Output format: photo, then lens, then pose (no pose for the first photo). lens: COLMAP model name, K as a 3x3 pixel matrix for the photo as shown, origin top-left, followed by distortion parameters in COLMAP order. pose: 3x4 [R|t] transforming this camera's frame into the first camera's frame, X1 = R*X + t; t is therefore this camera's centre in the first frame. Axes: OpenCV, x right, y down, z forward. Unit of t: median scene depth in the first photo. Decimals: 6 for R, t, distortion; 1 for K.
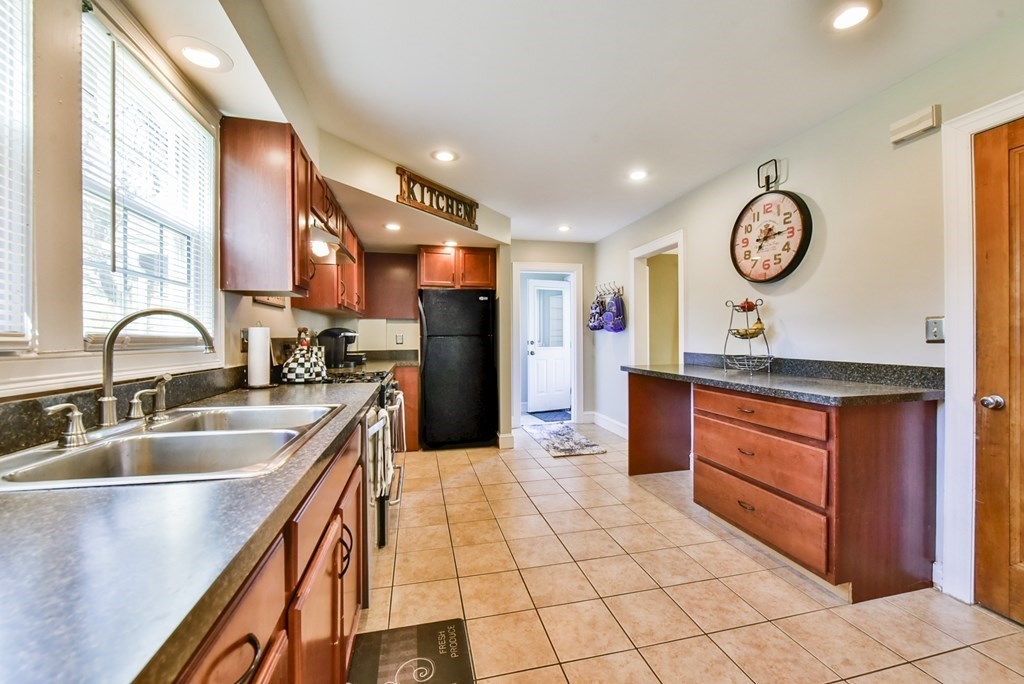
lens RADIAL K [[408.1, 0, 514.1], [0, 408.1, 338.9], [0, 0, 1]] dist [-0.001242, -0.000437]
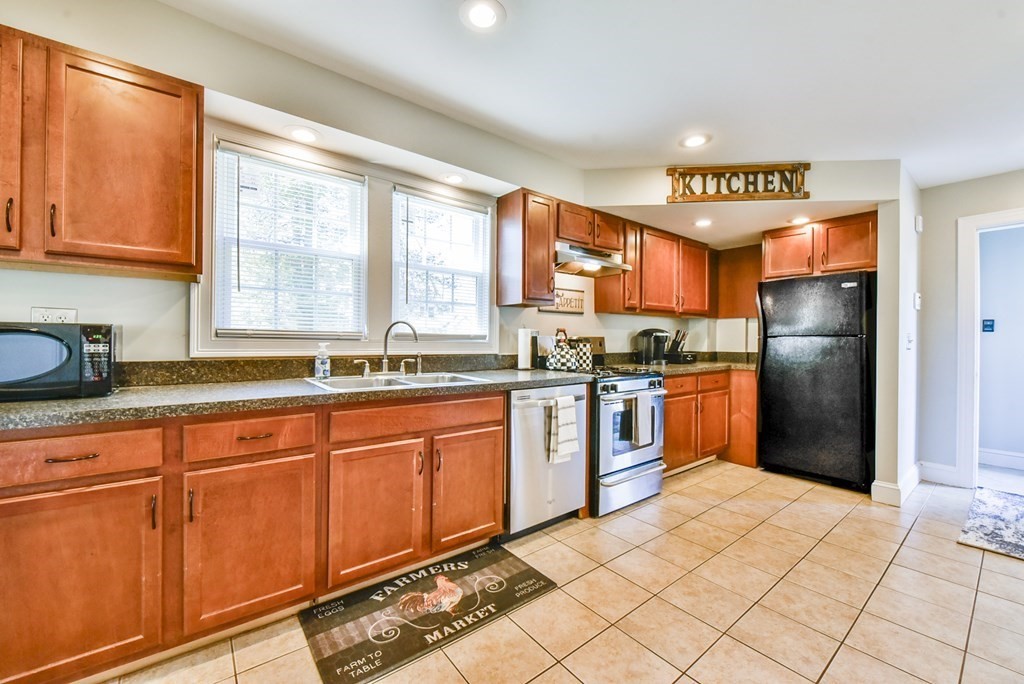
lens RADIAL K [[408.1, 0, 517.4], [0, 408.1, 339.6], [0, 0, 1]] dist [-0.001242, -0.000437]
pose [[0.429835, 0.010000, -0.902852, 0.433504], [-0.012843, 0.999905, 0.004960, 0.002322], [0.902816, 0.009463, 0.429923, 0.213080]]
